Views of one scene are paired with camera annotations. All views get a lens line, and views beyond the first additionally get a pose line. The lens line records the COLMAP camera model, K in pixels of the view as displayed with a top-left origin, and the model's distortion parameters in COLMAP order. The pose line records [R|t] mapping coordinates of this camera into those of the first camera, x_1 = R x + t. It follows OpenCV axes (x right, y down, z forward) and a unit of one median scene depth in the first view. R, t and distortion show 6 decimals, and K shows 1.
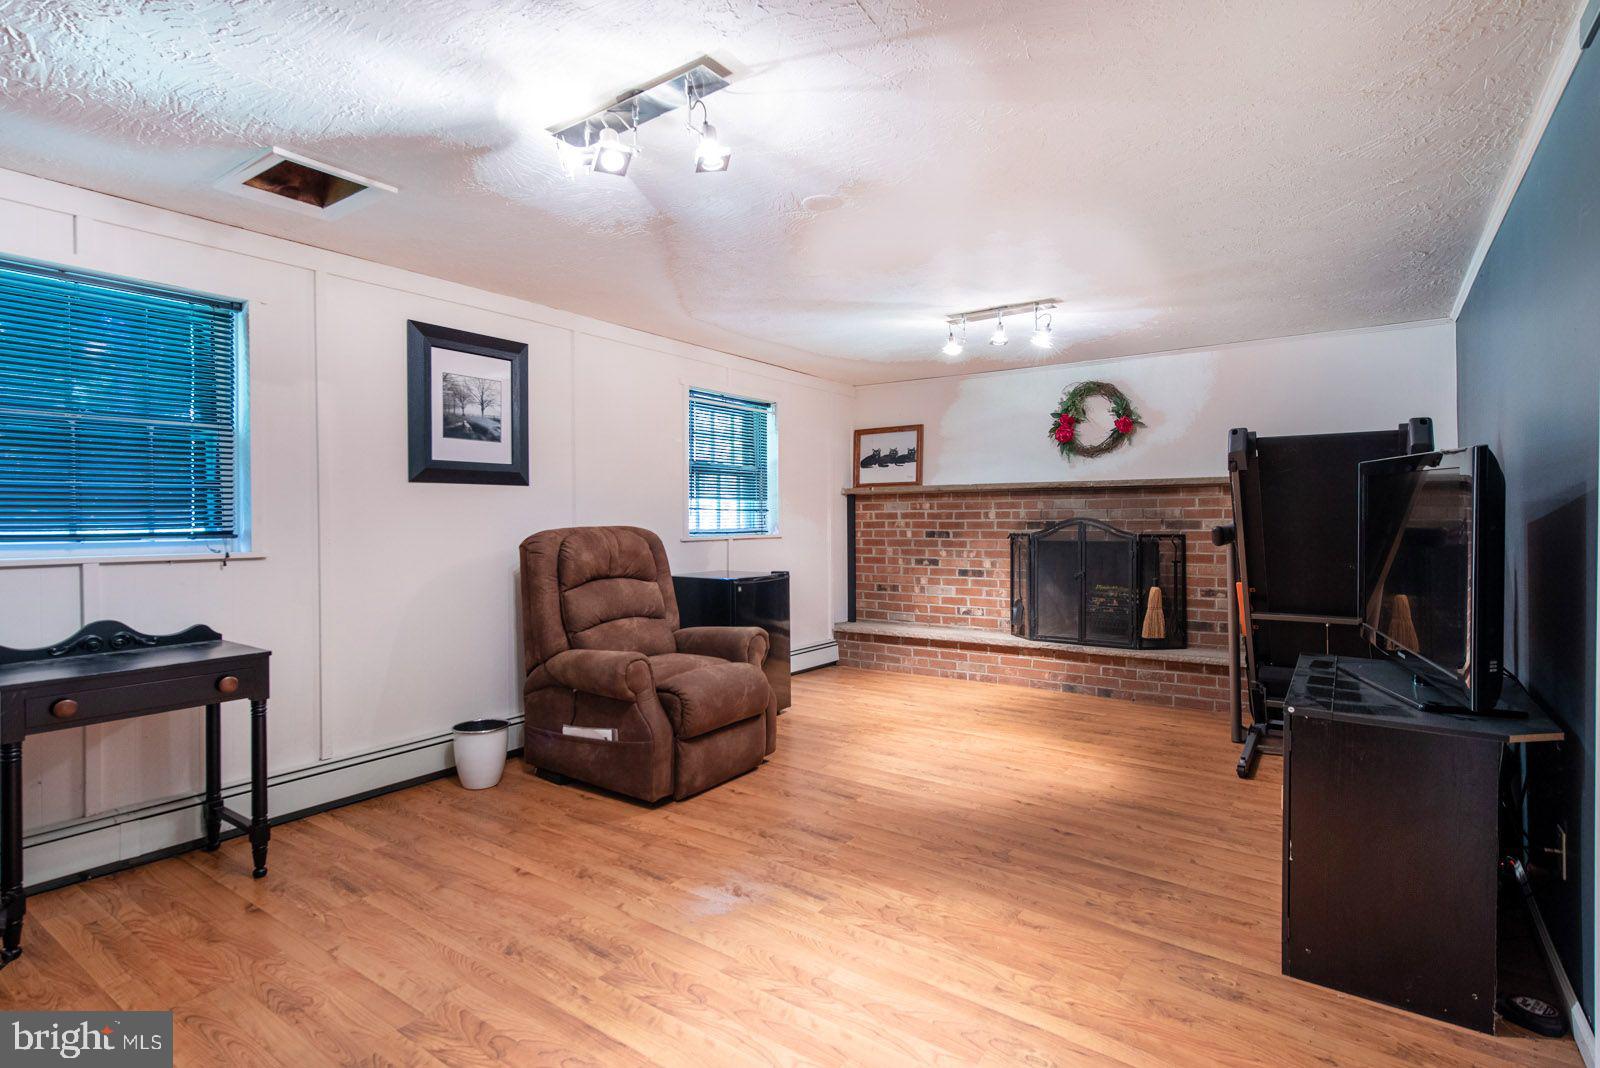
lens RADIAL K [[813.7, 0, 800.2], [0, 813.7, 528.3], [0, 0, 1]] dist [0.015350, -0.014142]
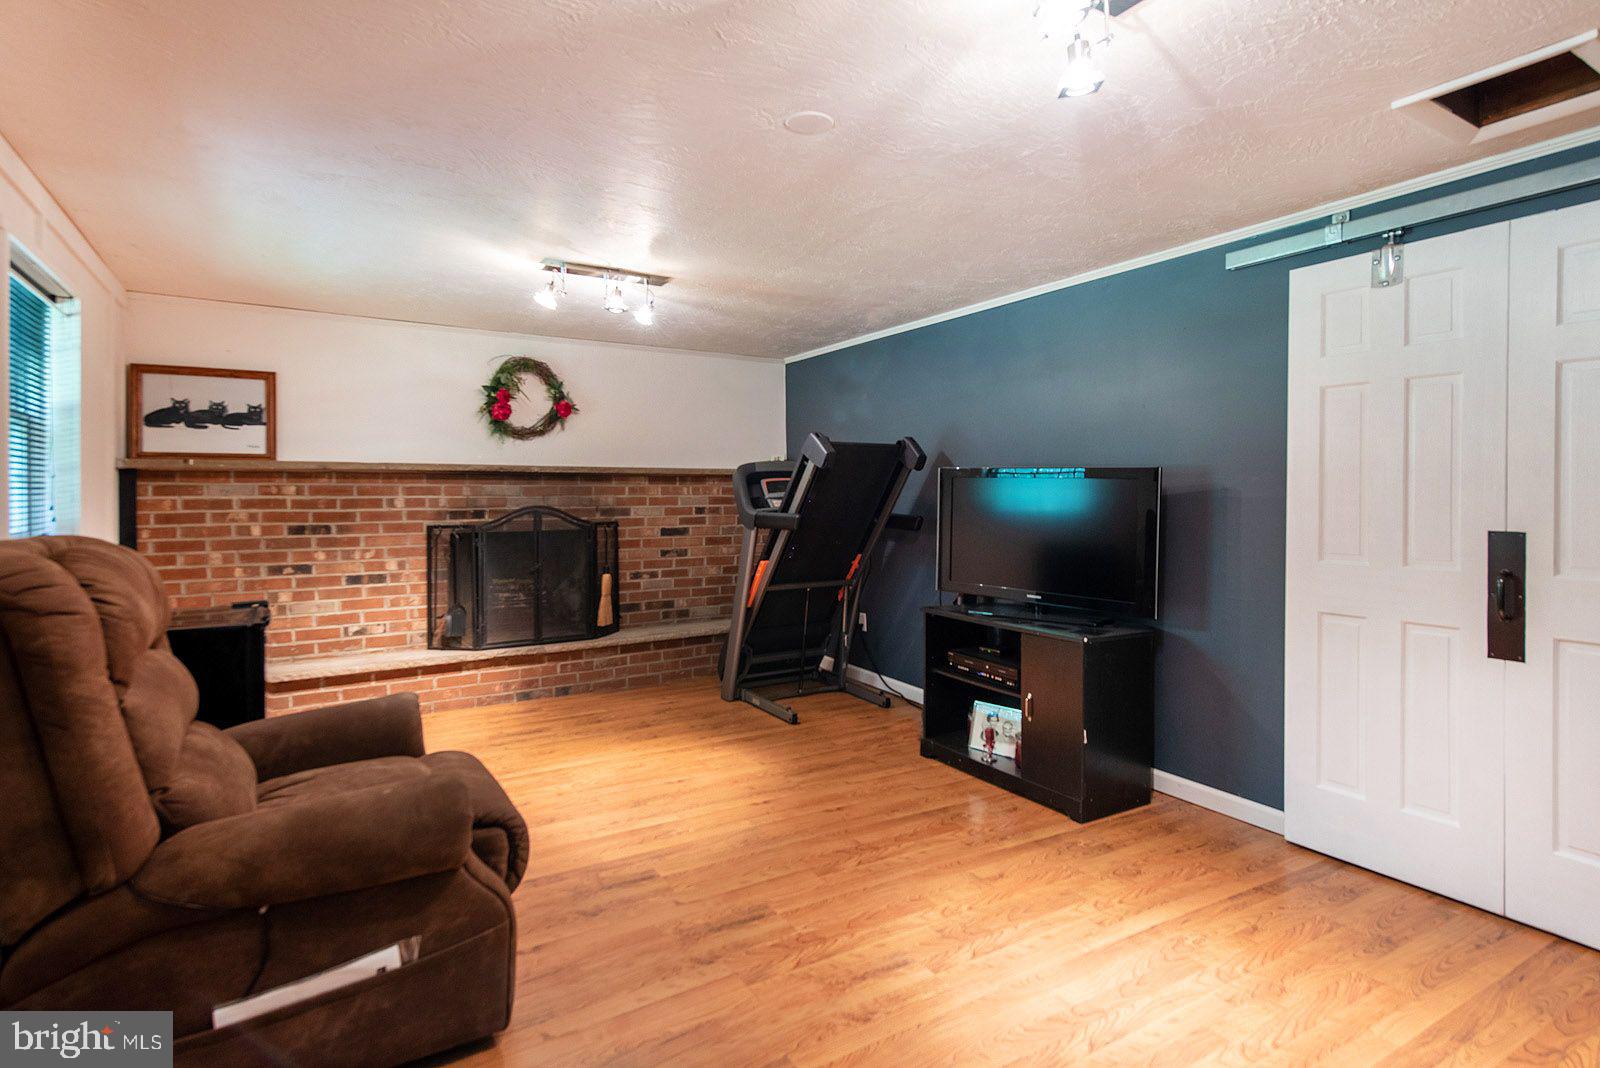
lens RADIAL K [[813.7, 0, 800.2], [0, 813.7, 528.3], [0, 0, 1]] dist [0.015350, -0.014142]
pose [[0.380851, -0.033415, 0.924032, -0.376754], [0.013489, 0.999441, 0.030582, -0.011516], [-0.924538, 0.000817, 0.381089, 0.374984]]
